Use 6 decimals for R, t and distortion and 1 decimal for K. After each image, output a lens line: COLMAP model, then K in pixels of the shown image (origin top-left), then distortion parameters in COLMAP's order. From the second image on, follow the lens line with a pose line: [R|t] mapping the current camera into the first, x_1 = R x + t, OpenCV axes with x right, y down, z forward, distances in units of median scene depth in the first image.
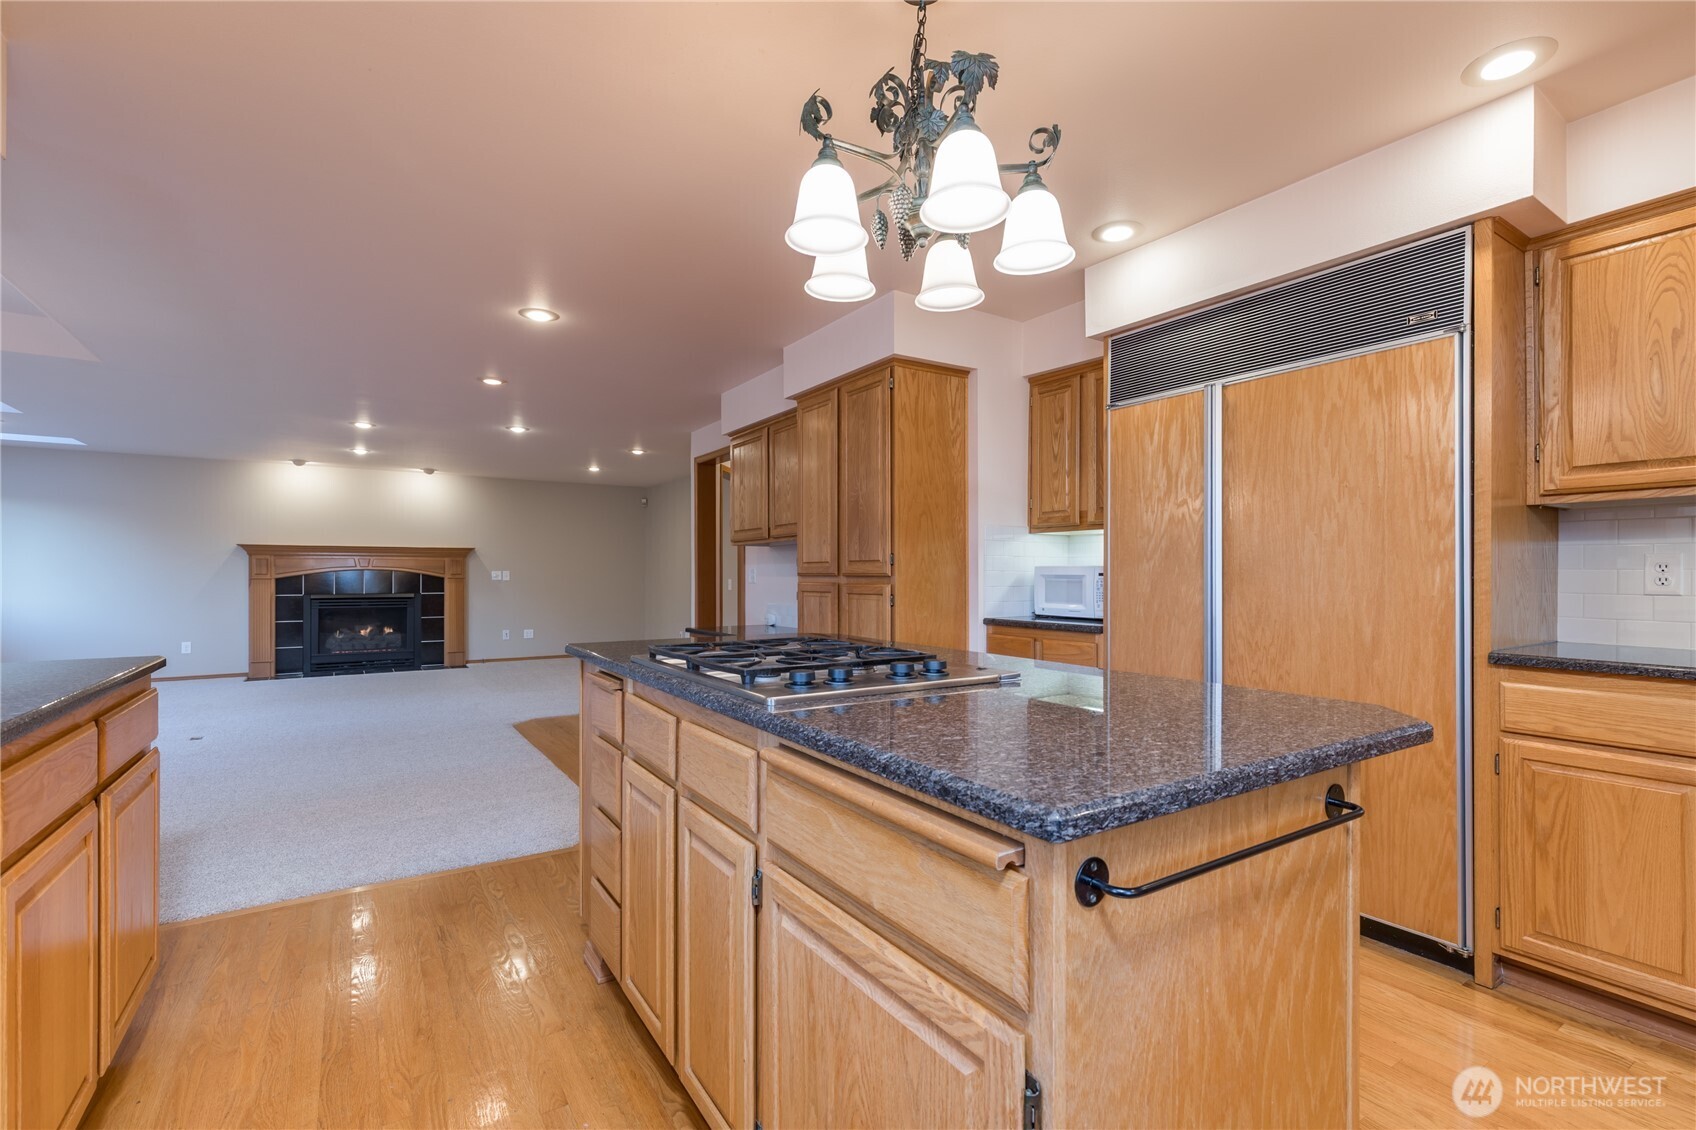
lens RADIAL K [[760.9, 0, 843.6], [0, 760.9, 570.1], [0, 0, 1]] dist [-0.002324, 0.000720]
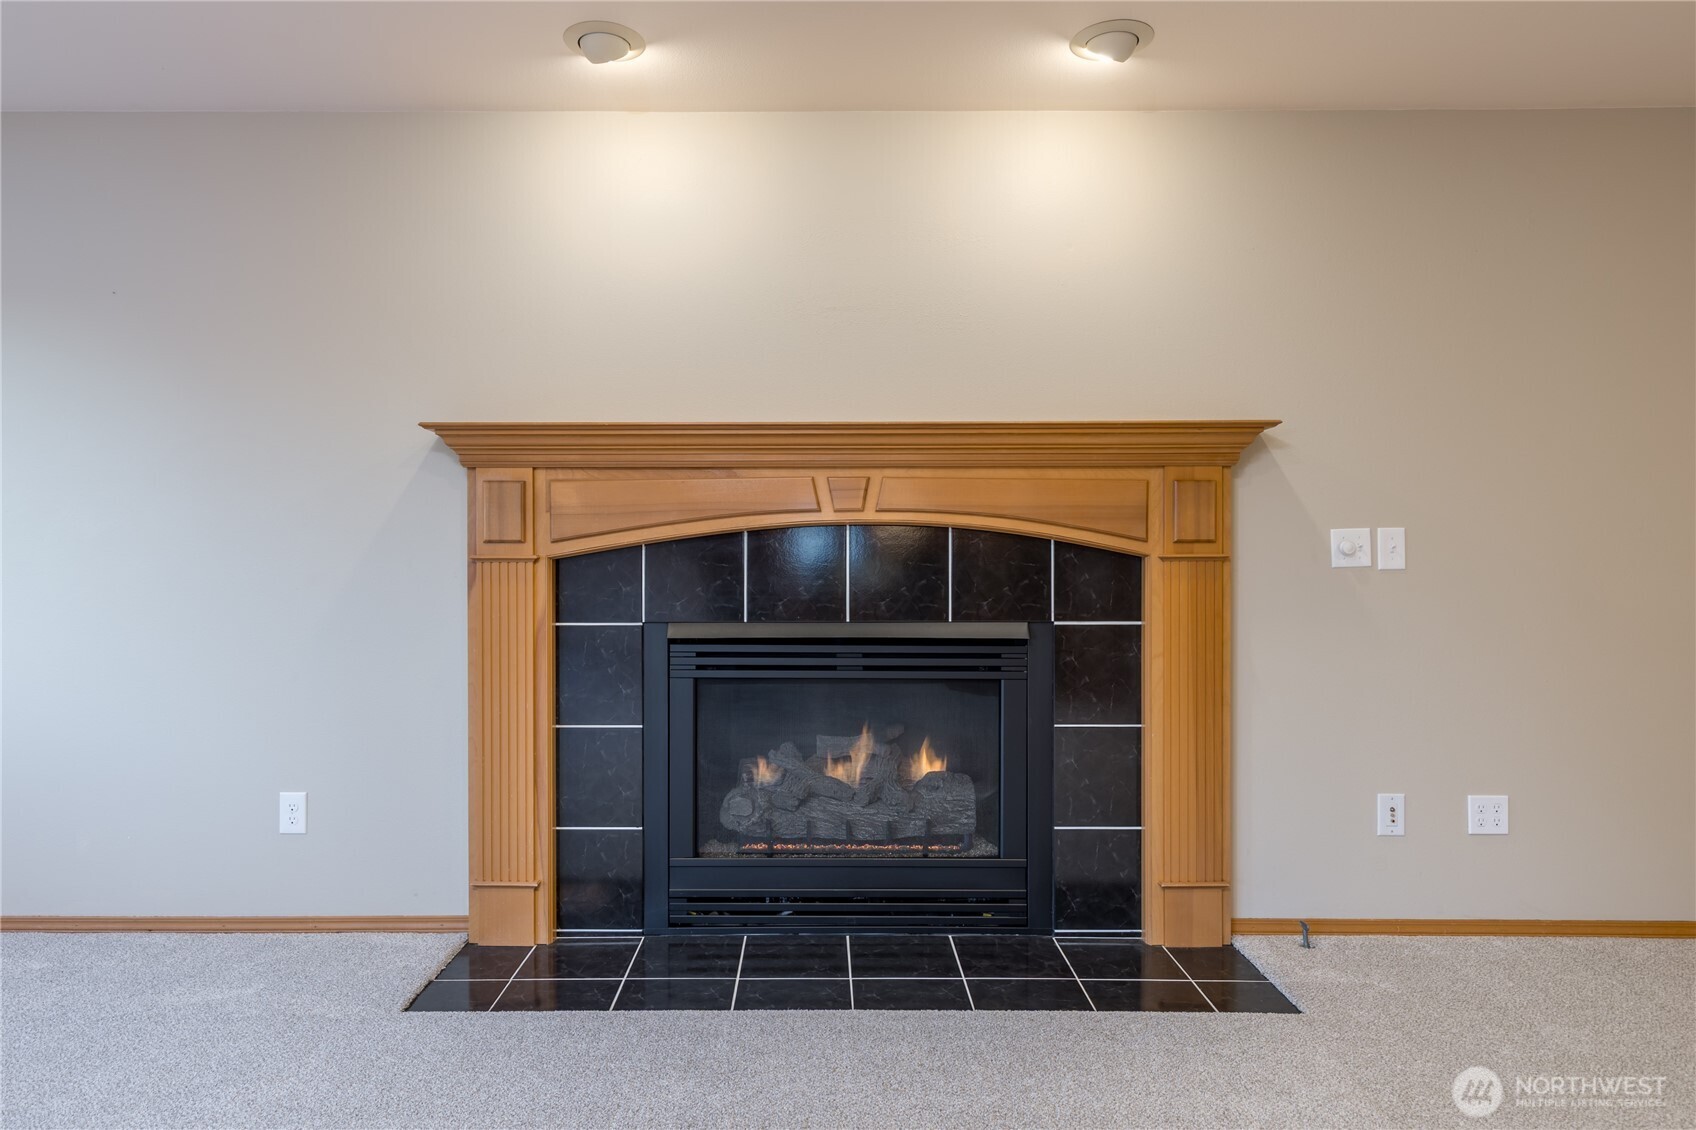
lens RADIAL K [[966.9, 0, 842.0], [0, 966.9, 557.5], [0, 0, 1]] dist [0.002377, 0.000240]
pose [[0.848064, 0.002520, -0.529888, -0.460767], [0.003062, 0.999949, 0.009656, 0.007572], [0.529885, -0.009812, 0.848012, 0.725400]]
